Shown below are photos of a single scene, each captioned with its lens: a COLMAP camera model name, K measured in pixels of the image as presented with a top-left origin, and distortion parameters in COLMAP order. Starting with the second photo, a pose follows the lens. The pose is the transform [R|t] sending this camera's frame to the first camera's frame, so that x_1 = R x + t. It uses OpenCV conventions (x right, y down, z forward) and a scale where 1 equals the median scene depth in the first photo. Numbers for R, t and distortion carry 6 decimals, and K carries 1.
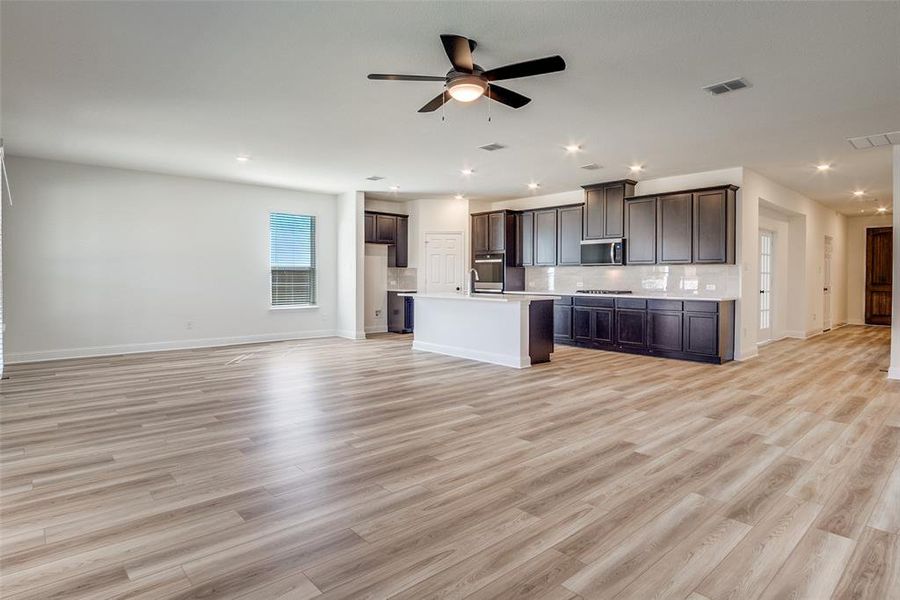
lens RADIAL K [[477.5, 0, 456.0], [0, 477.5, 295.4], [0, 0, 1]] dist [-0.034653, 0.023057]
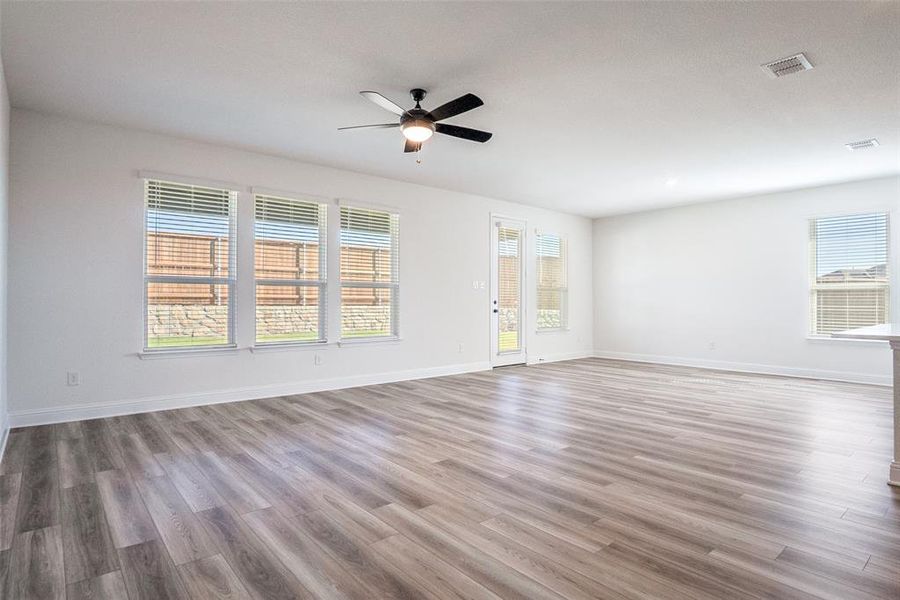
lens RADIAL K [[477.5, 0, 456.0], [0, 477.5, 295.4], [0, 0, 1]] dist [-0.034653, 0.023057]
pose [[-0.011536, -0.019664, -0.999740, 1.193568], [-0.041587, 0.998951, -0.019169, -0.015148], [0.999068, 0.041355, -0.012342, 1.103353]]
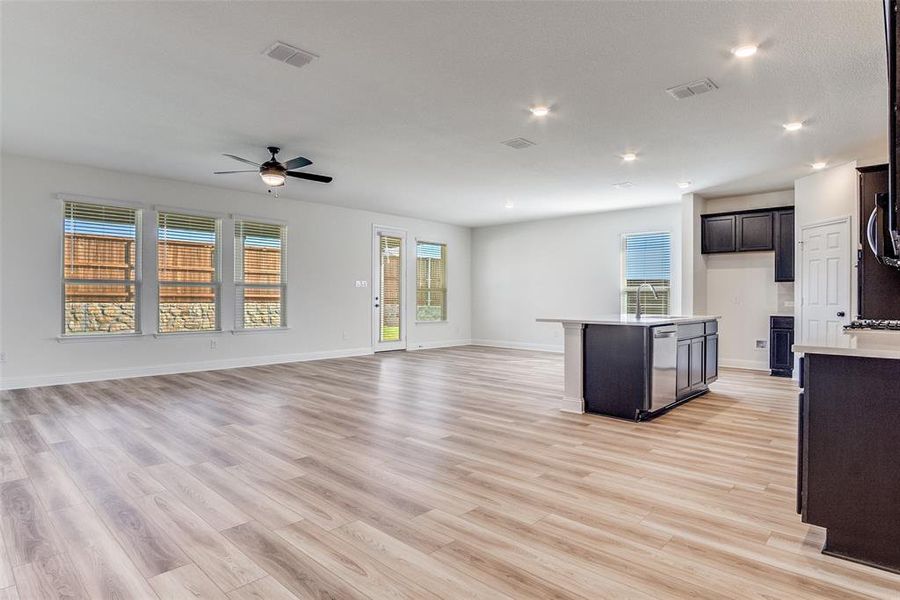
lens RADIAL K [[477.5, 0, 456.0], [0, 477.5, 295.4], [0, 0, 1]] dist [-0.034653, 0.023057]
pose [[0.107380, -0.013769, -0.994123, 1.719823], [-0.037660, 0.999130, -0.017906, -0.020891], [0.993505, 0.039361, 0.106768, 1.443134]]
